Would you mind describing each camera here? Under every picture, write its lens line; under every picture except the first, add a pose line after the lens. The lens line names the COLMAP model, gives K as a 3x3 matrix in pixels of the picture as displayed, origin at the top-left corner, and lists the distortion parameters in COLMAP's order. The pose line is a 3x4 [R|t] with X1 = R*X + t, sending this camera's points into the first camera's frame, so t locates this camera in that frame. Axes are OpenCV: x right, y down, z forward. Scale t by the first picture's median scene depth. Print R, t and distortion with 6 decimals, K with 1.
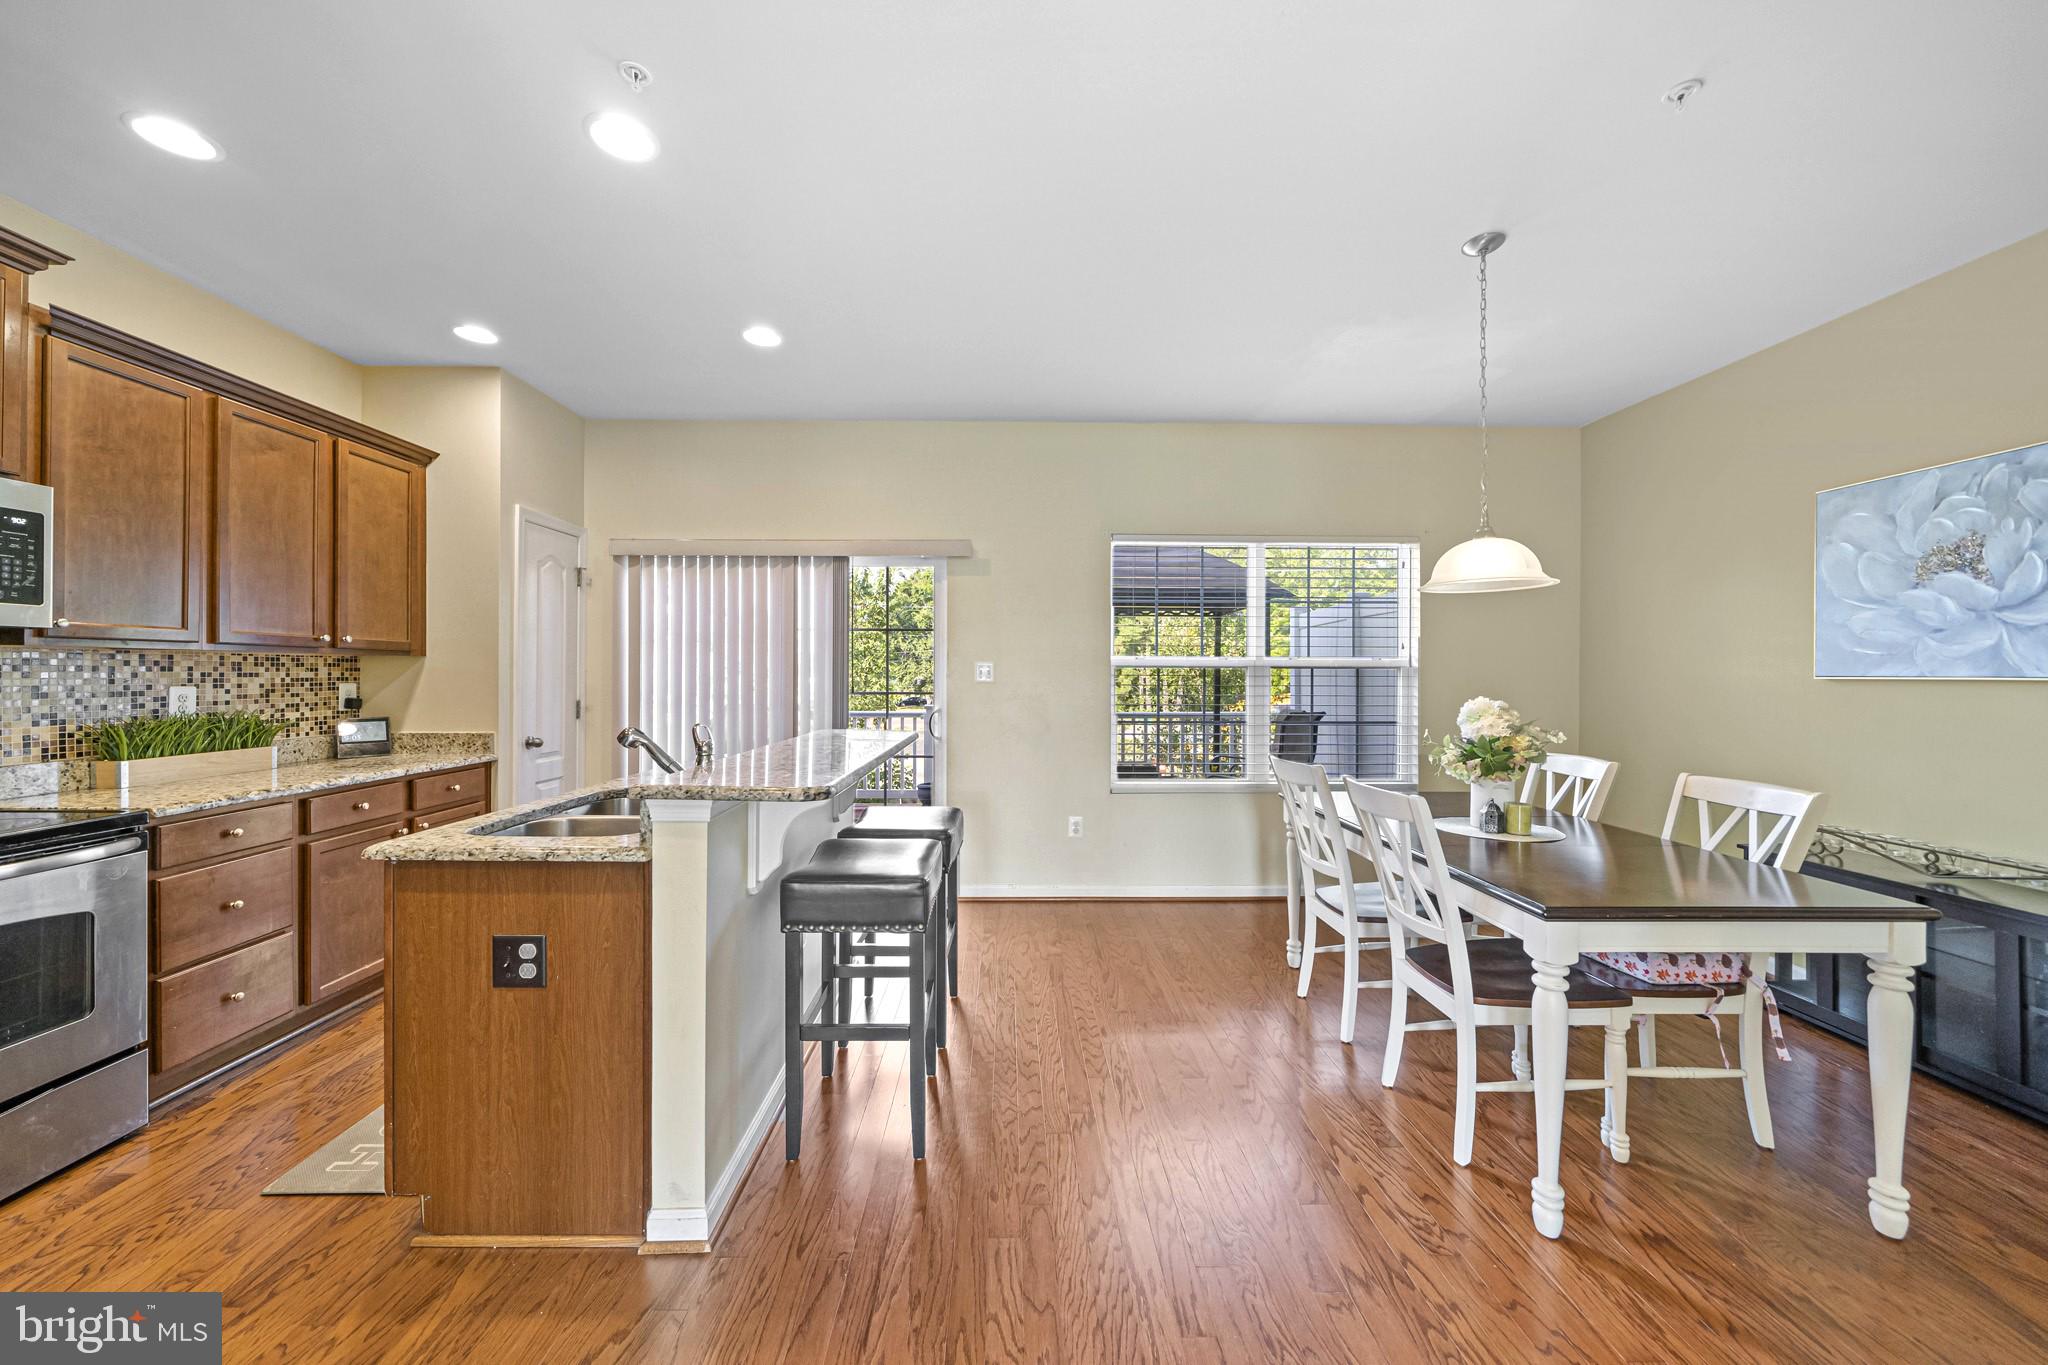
lens RADIAL K [[754.2, 0, 1033.1], [0, 754.2, 670.9], [0, 0, 1]] dist [-0.001058, 0.000154]
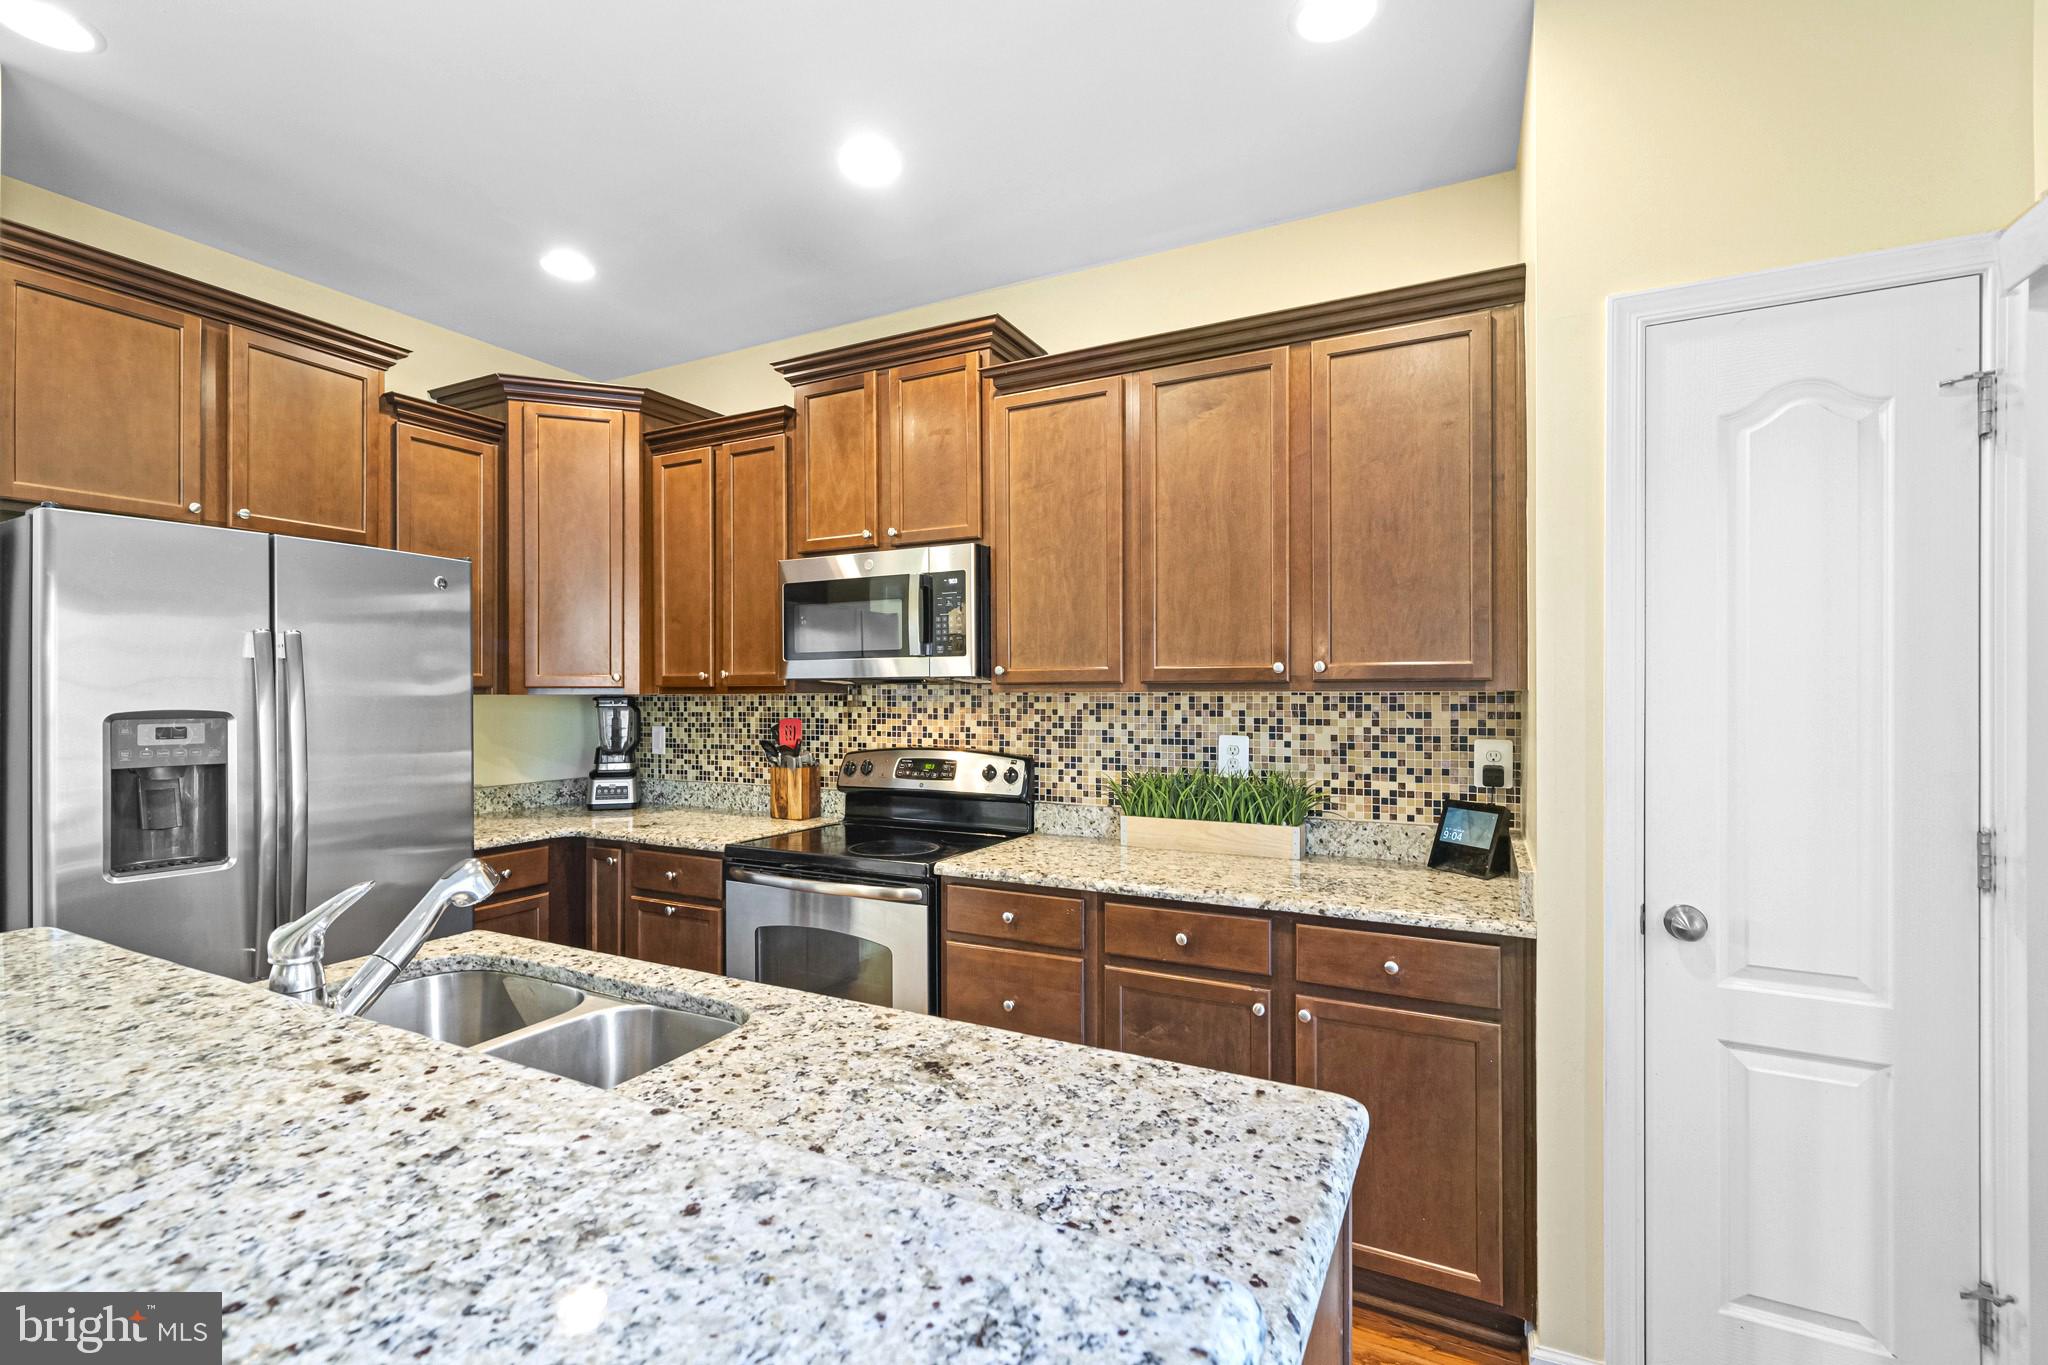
lens RADIAL K [[913.0, 0, 1020.7], [0, 913.0, 692.6], [0, 0, 1]] dist [0.000884, 0.000006]
pose [[-0.491138, -0.003568, -0.871074, -0.138102], [0.002931, 0.999979, -0.005749, -0.016423], [0.871077, -0.005377, -0.491117, 1.047135]]
